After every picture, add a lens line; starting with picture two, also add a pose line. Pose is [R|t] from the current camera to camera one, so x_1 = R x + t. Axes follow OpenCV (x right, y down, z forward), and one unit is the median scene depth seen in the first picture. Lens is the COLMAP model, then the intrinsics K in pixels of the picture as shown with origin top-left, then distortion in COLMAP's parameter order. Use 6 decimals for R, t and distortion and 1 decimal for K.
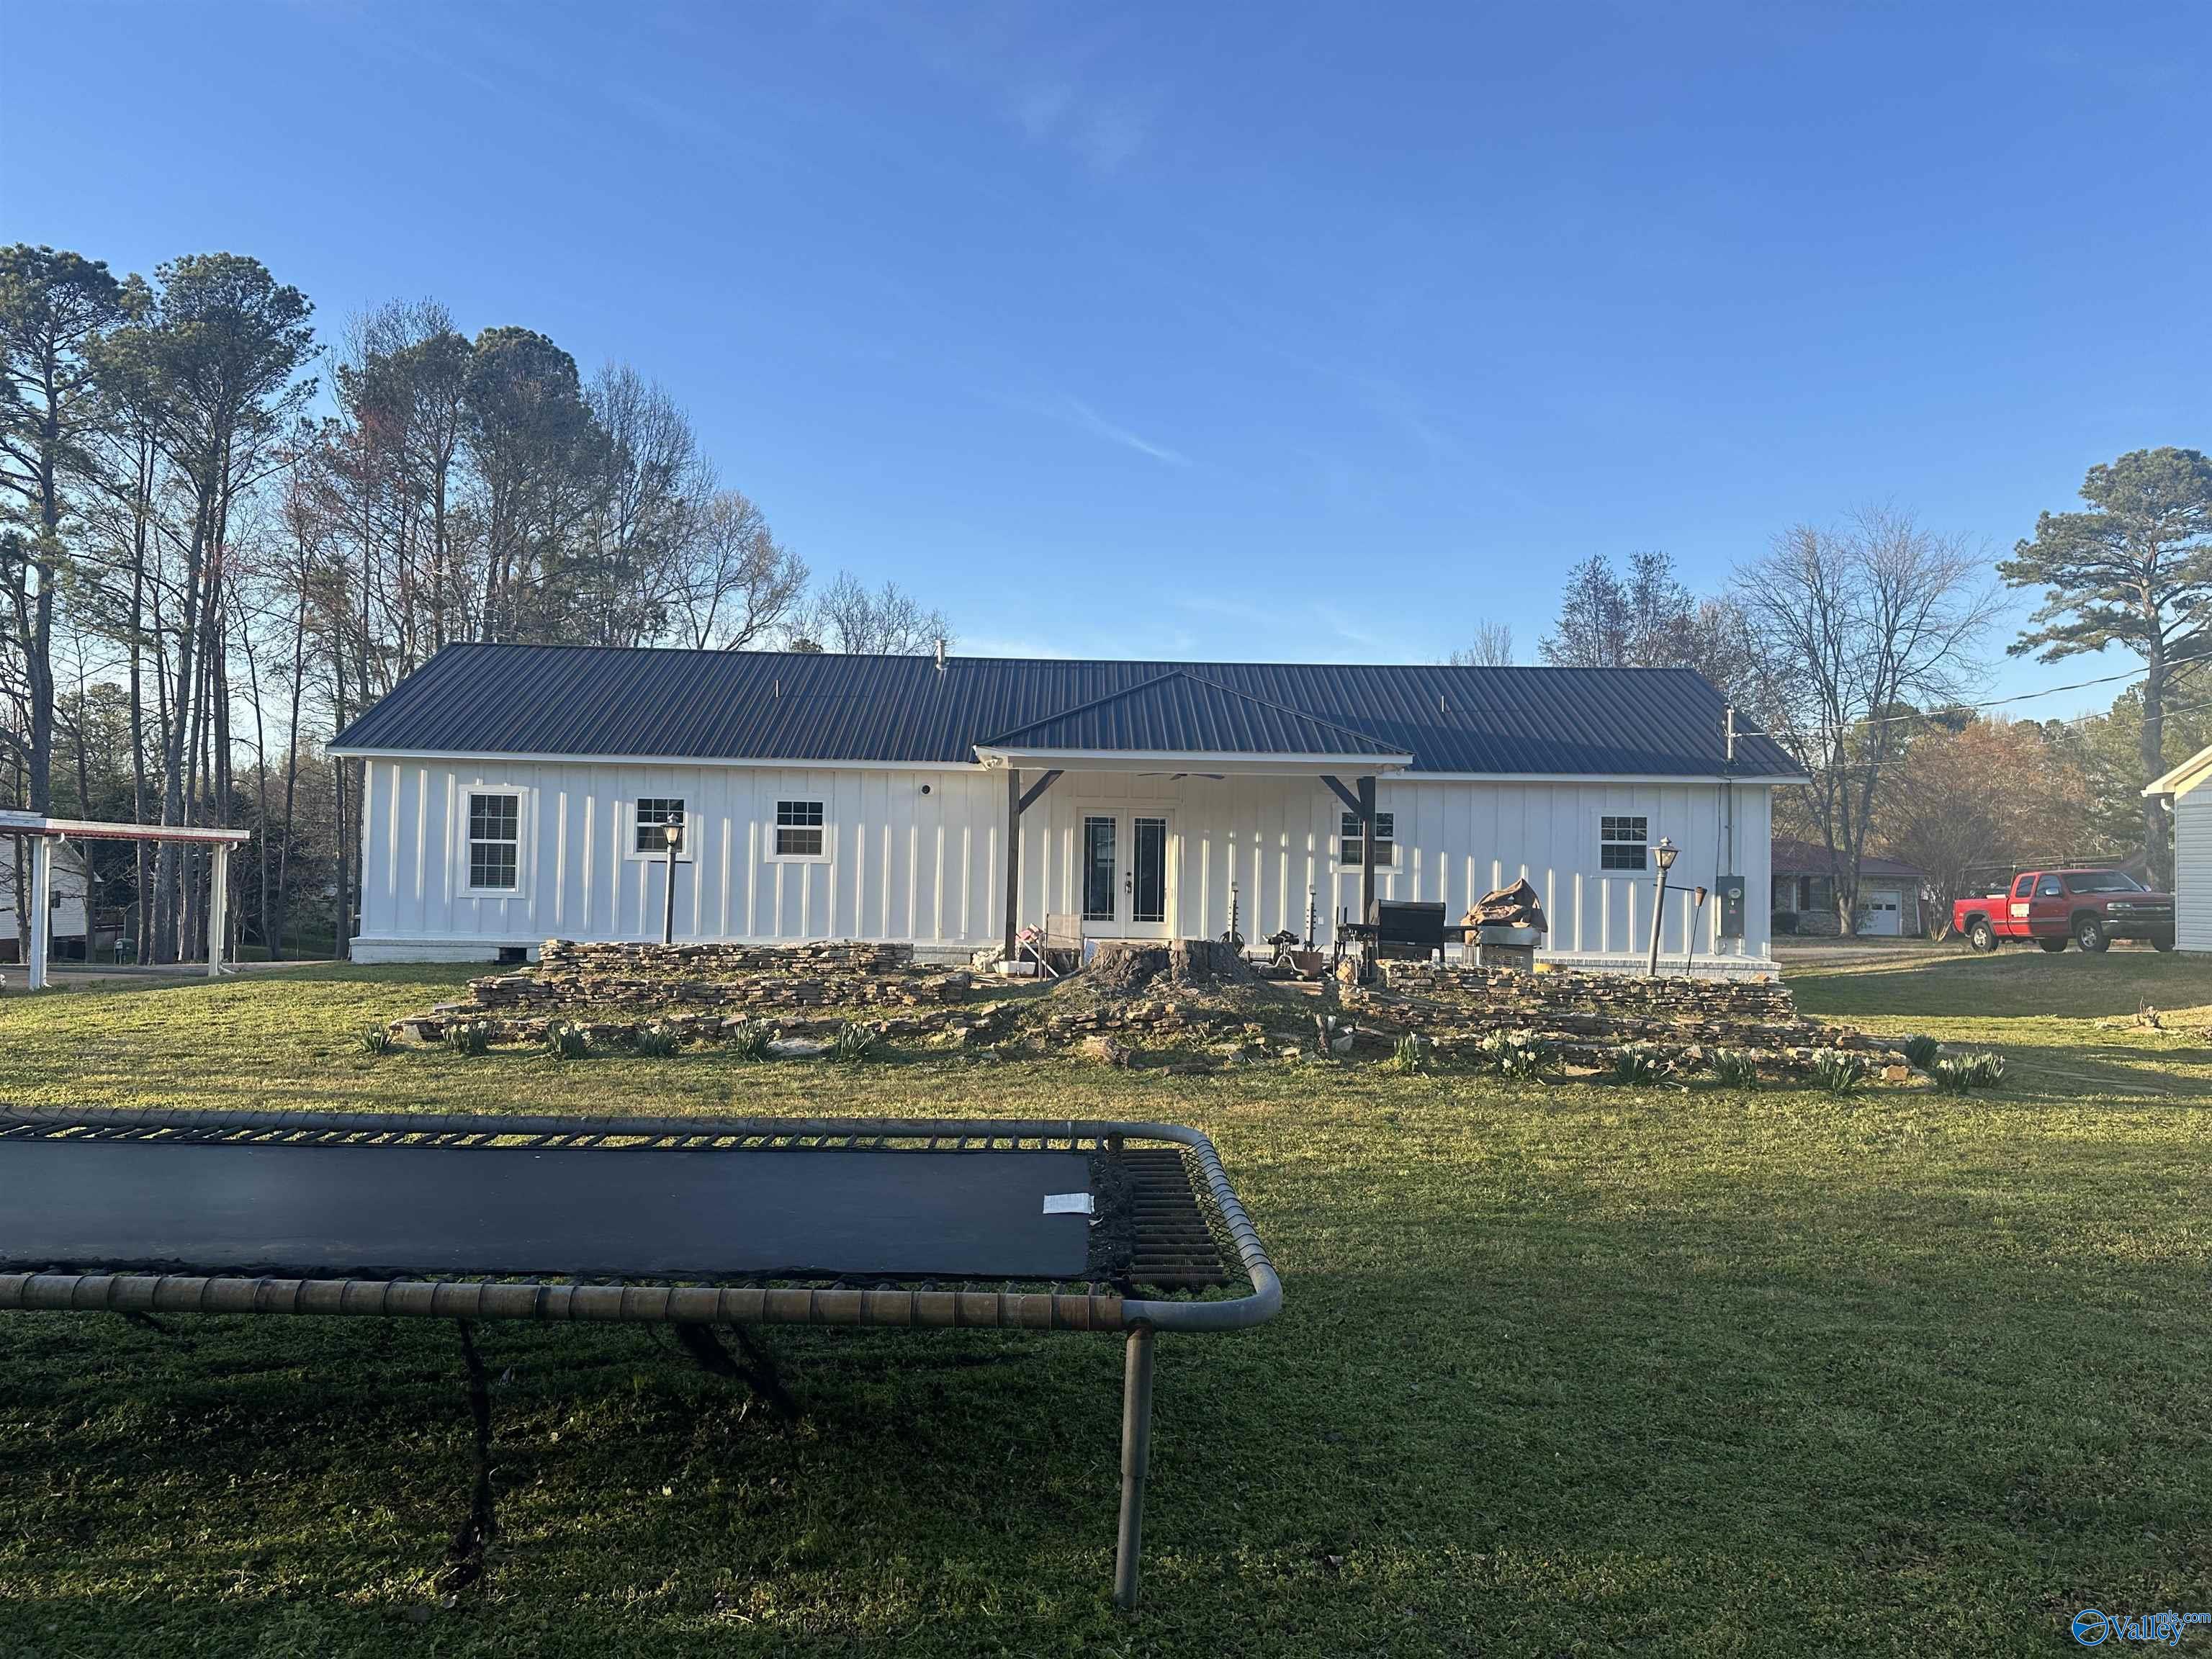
lens RADIAL K [[1549.3, 0, 1097.4], [0, 1549.3, 809.2], [0, 0, 1]] dist [0.081256, -0.092533]
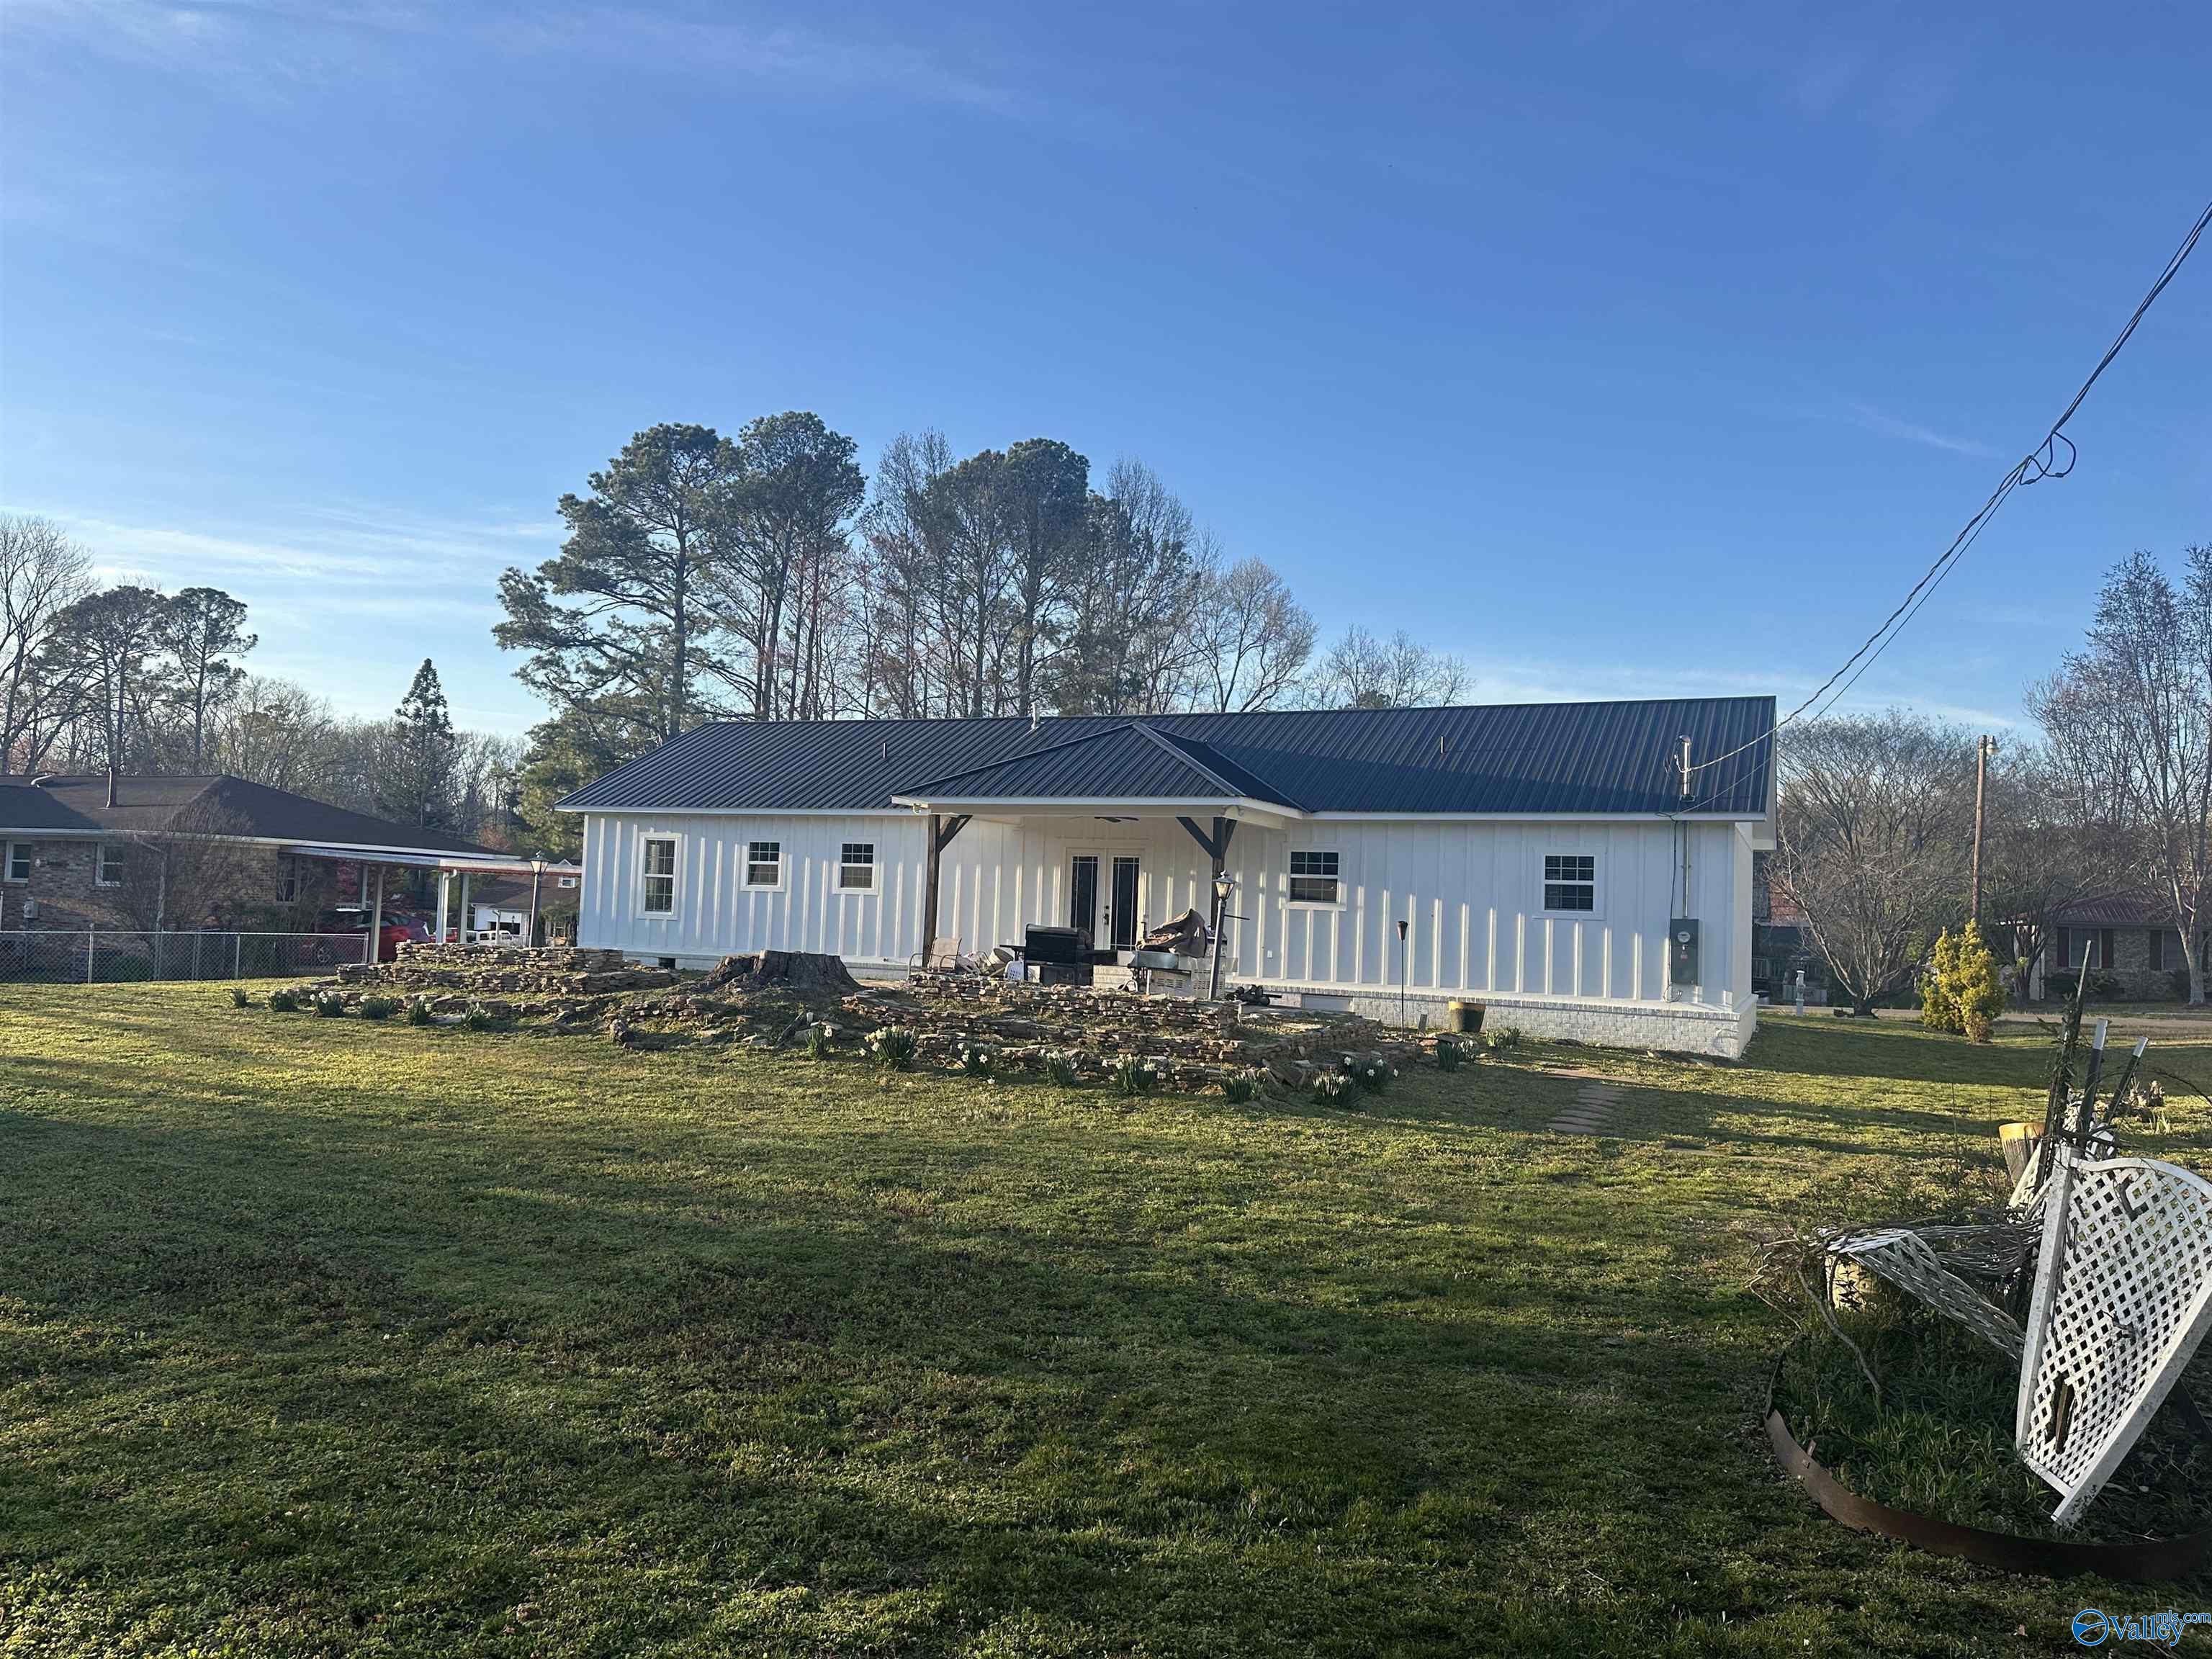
lens RADIAL K [[1549.3, 0, 1105.0], [0, 1549.3, 821.4], [0, 0, 1]] dist [0.081256, -0.092533]
pose [[0.901147, -0.010658, -0.433382, 0.504647], [0.000068, 0.999701, -0.024443, 0.007218], [0.433513, 0.021997, 0.900879, -0.003500]]
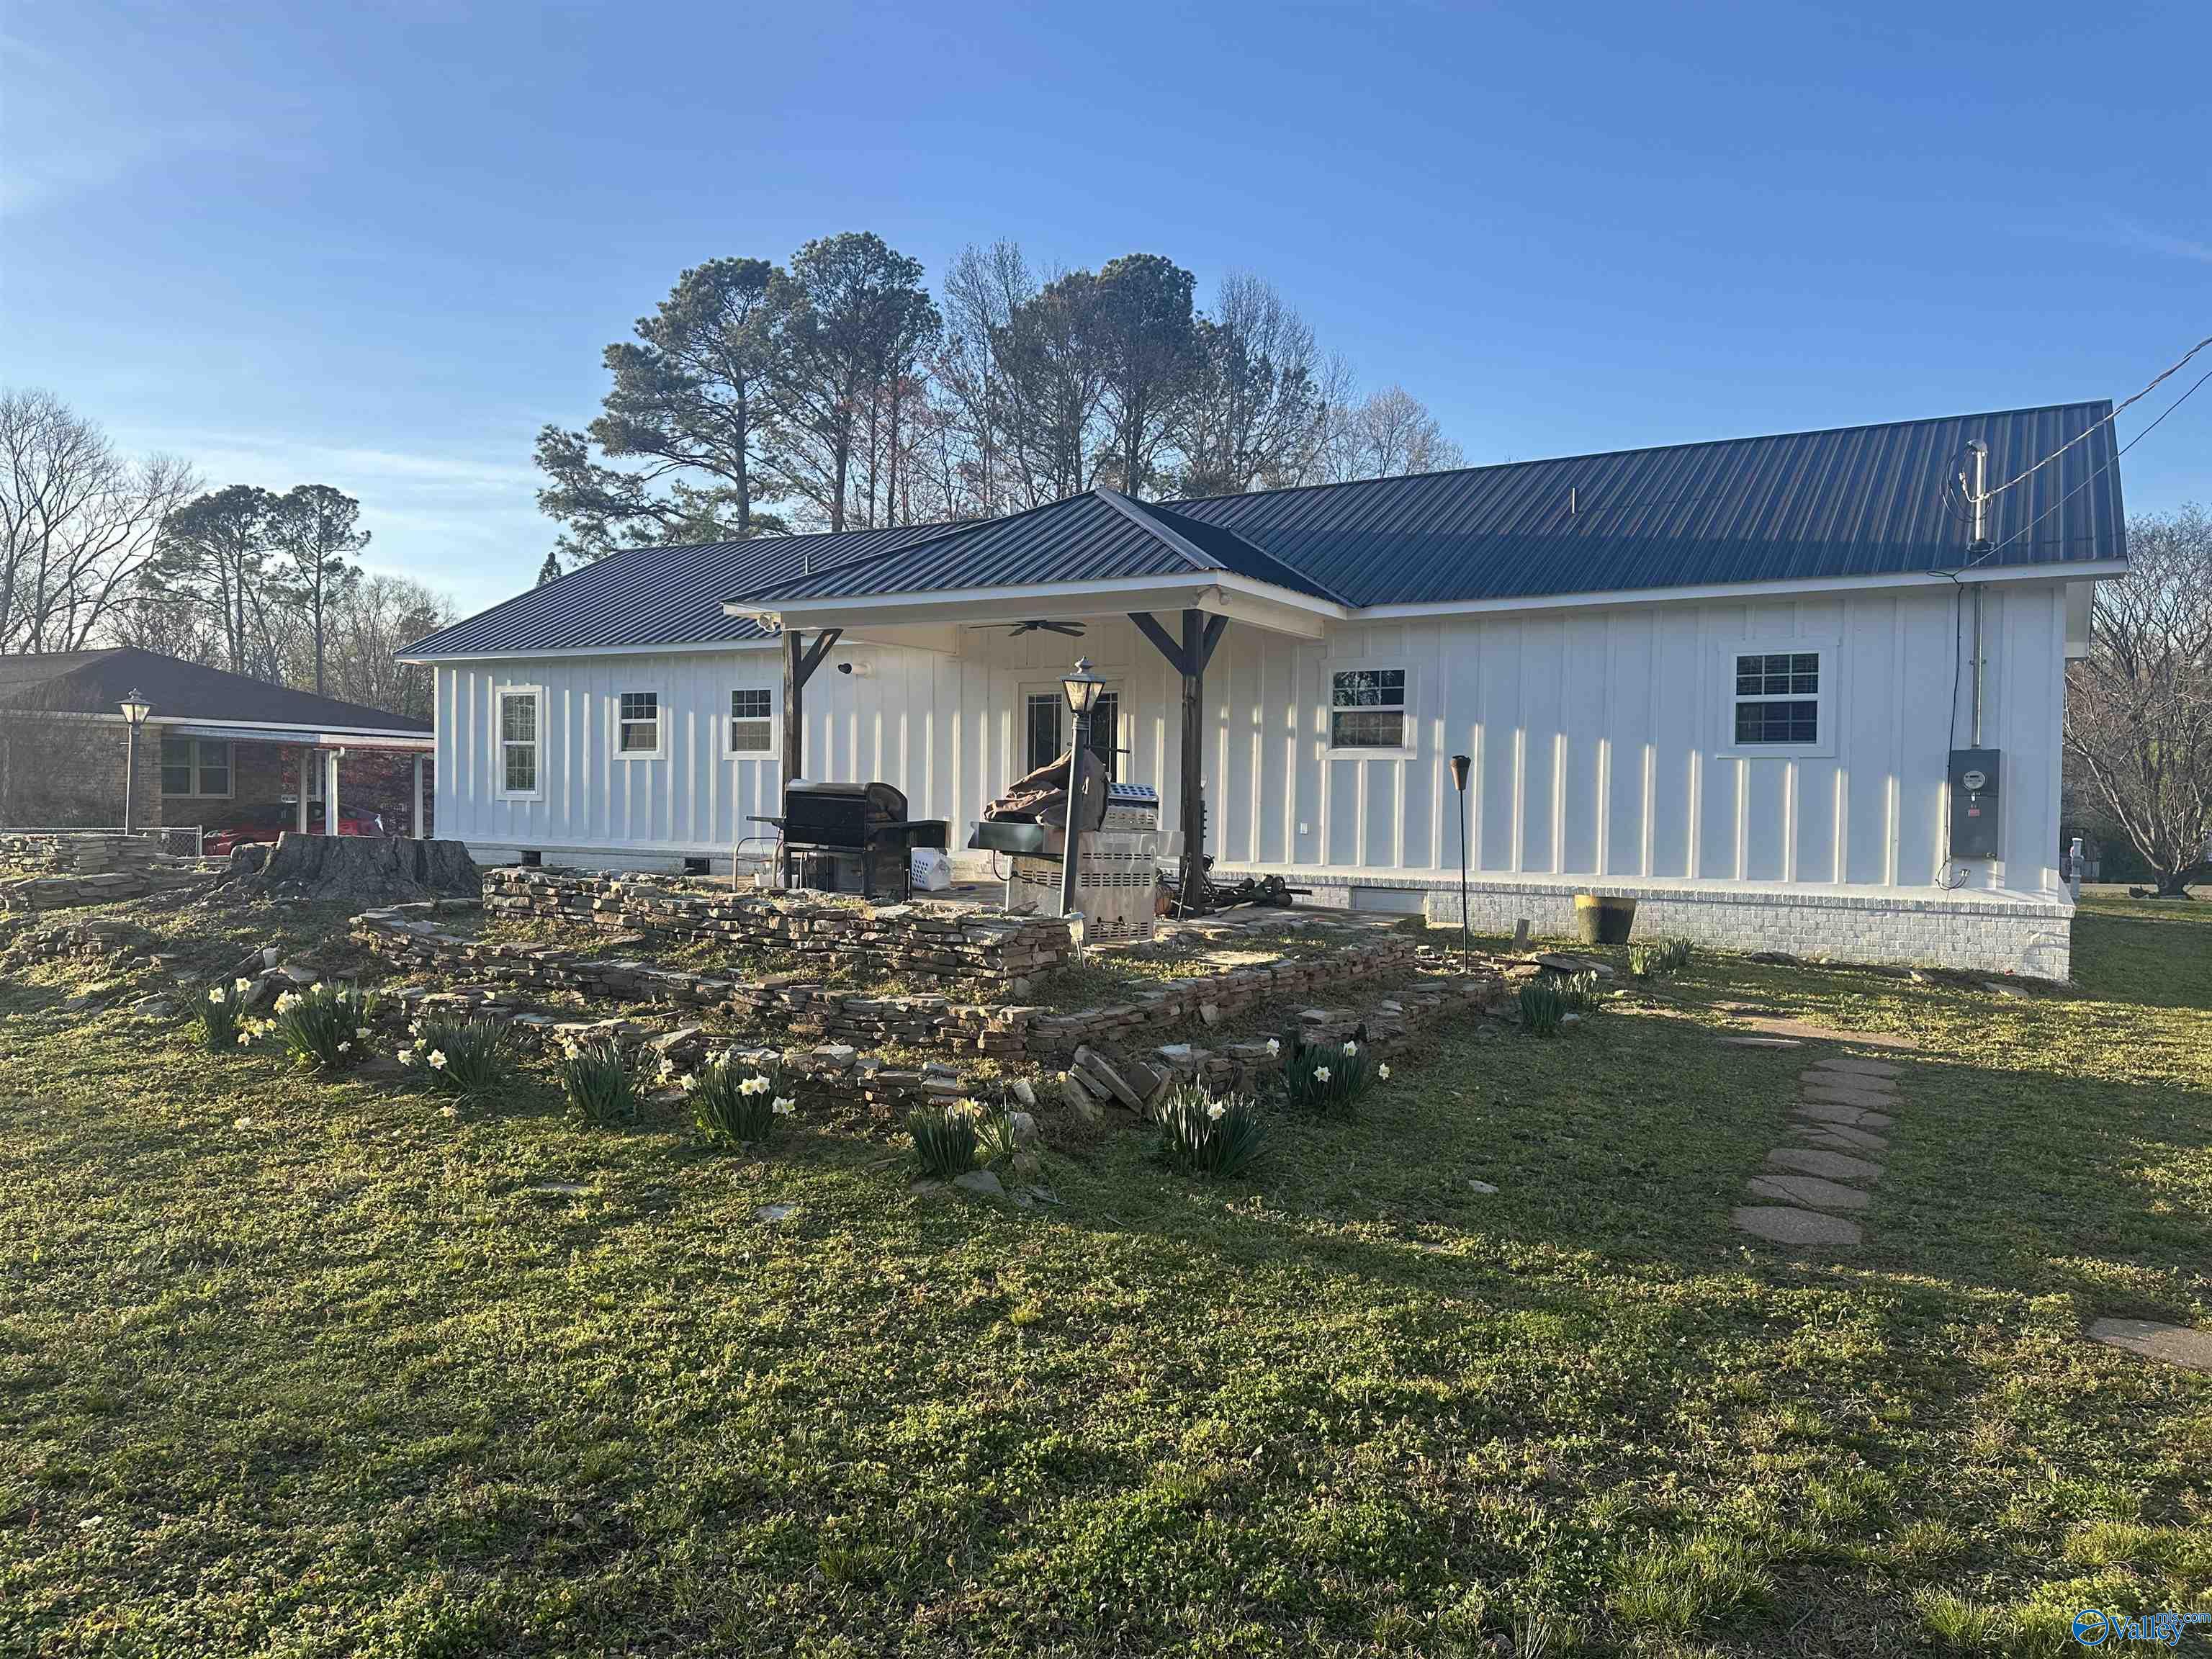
lens RADIAL K [[1549.3, 0, 1110.6], [0, 1549.3, 819.0], [0, 0, 1]] dist [0.081256, -0.092533]
pose [[0.850623, 0.000146, -0.525777, 0.441429], [0.027133, 0.998655, 0.044173, 0.034548], [0.525076, -0.051840, 0.849475, 0.358906]]
